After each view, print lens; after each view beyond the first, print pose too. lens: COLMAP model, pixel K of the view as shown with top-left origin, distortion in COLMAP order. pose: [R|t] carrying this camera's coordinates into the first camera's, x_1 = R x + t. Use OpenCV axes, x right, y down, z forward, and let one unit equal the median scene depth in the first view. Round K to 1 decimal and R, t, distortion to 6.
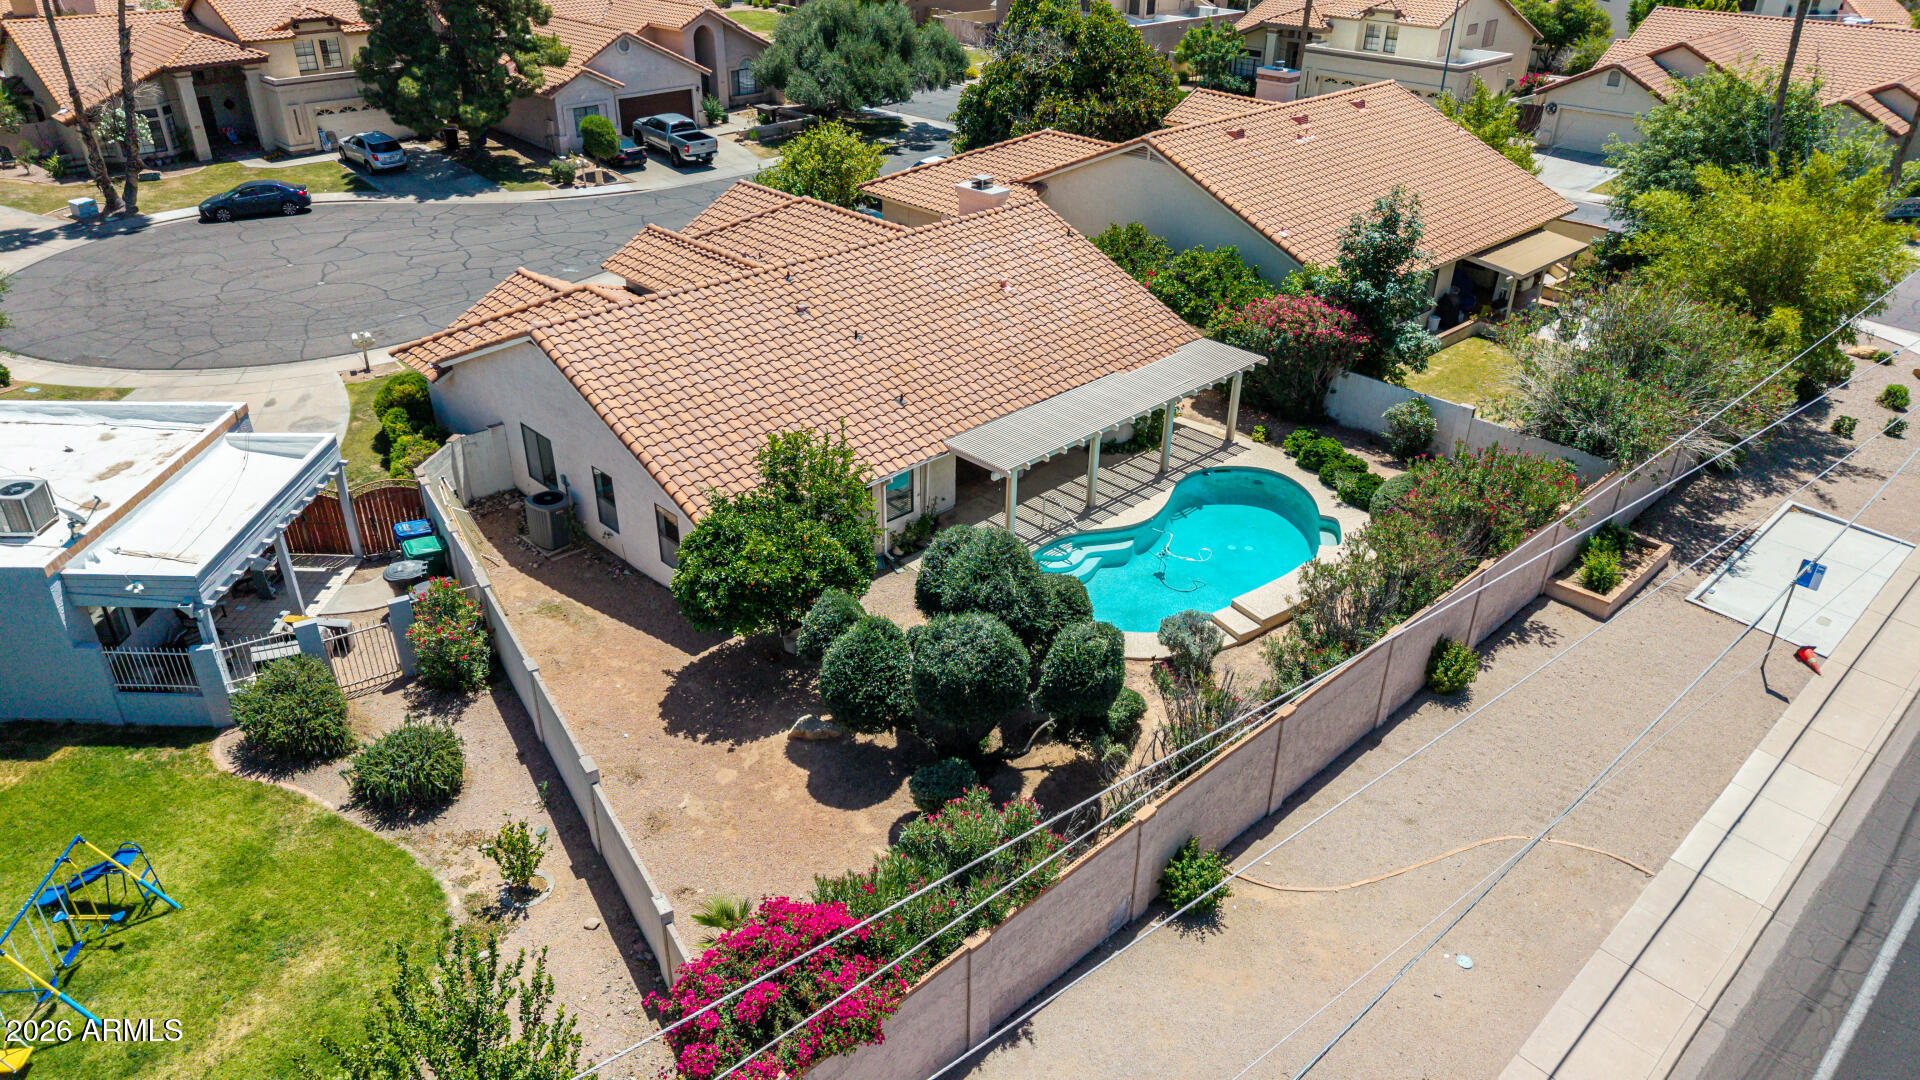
lens RADIAL K [[1297.1, 0, 960.8], [0, 1297.1, 539.3], [0, 0, 1]] dist [0.016566, -0.014381]
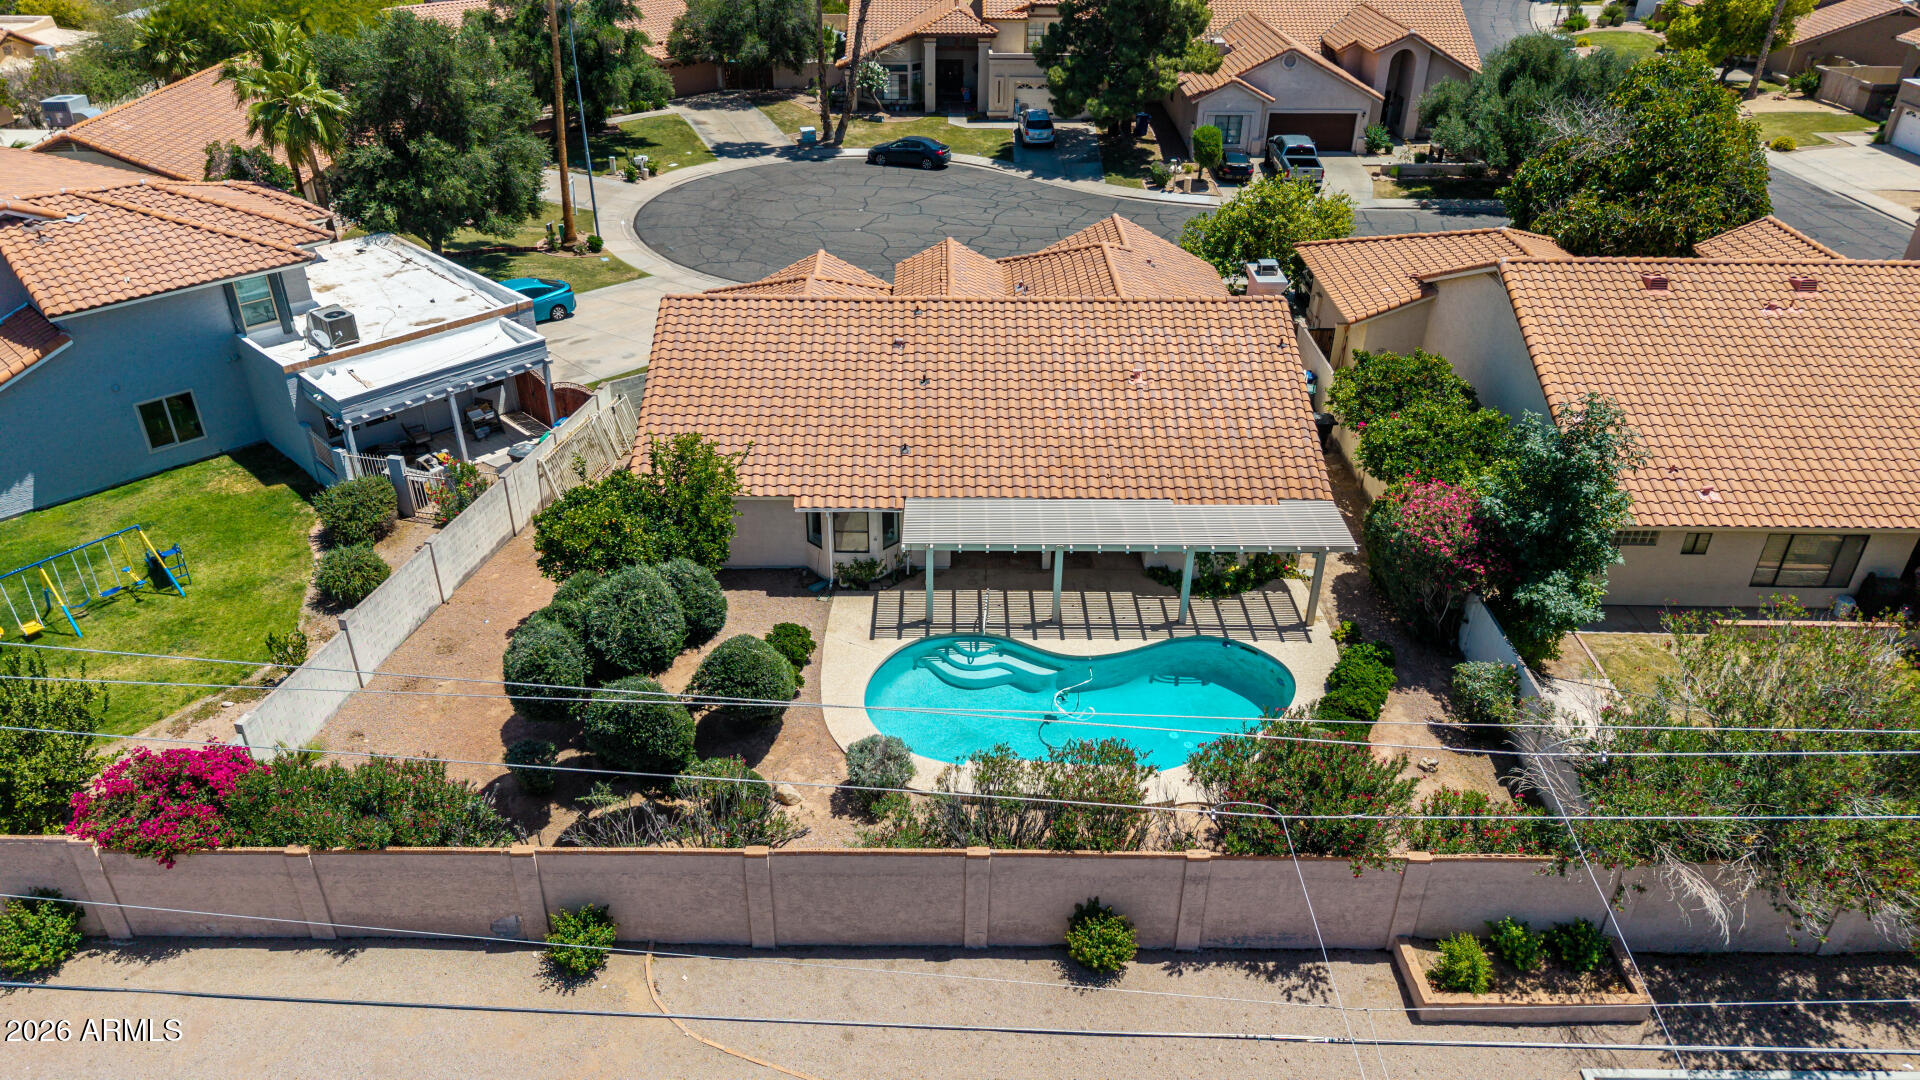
lens RADIAL K [[1297.1, 0, 955.5], [0, 1297.1, 543.6], [0, 0, 1]] dist [0.016566, -0.014381]
pose [[0.717487, 0.350880, -0.601743, 0.354886], [-0.338244, 0.930679, 0.139381, -0.110403], [0.608936, 0.103532, 0.786434, 0.125880]]
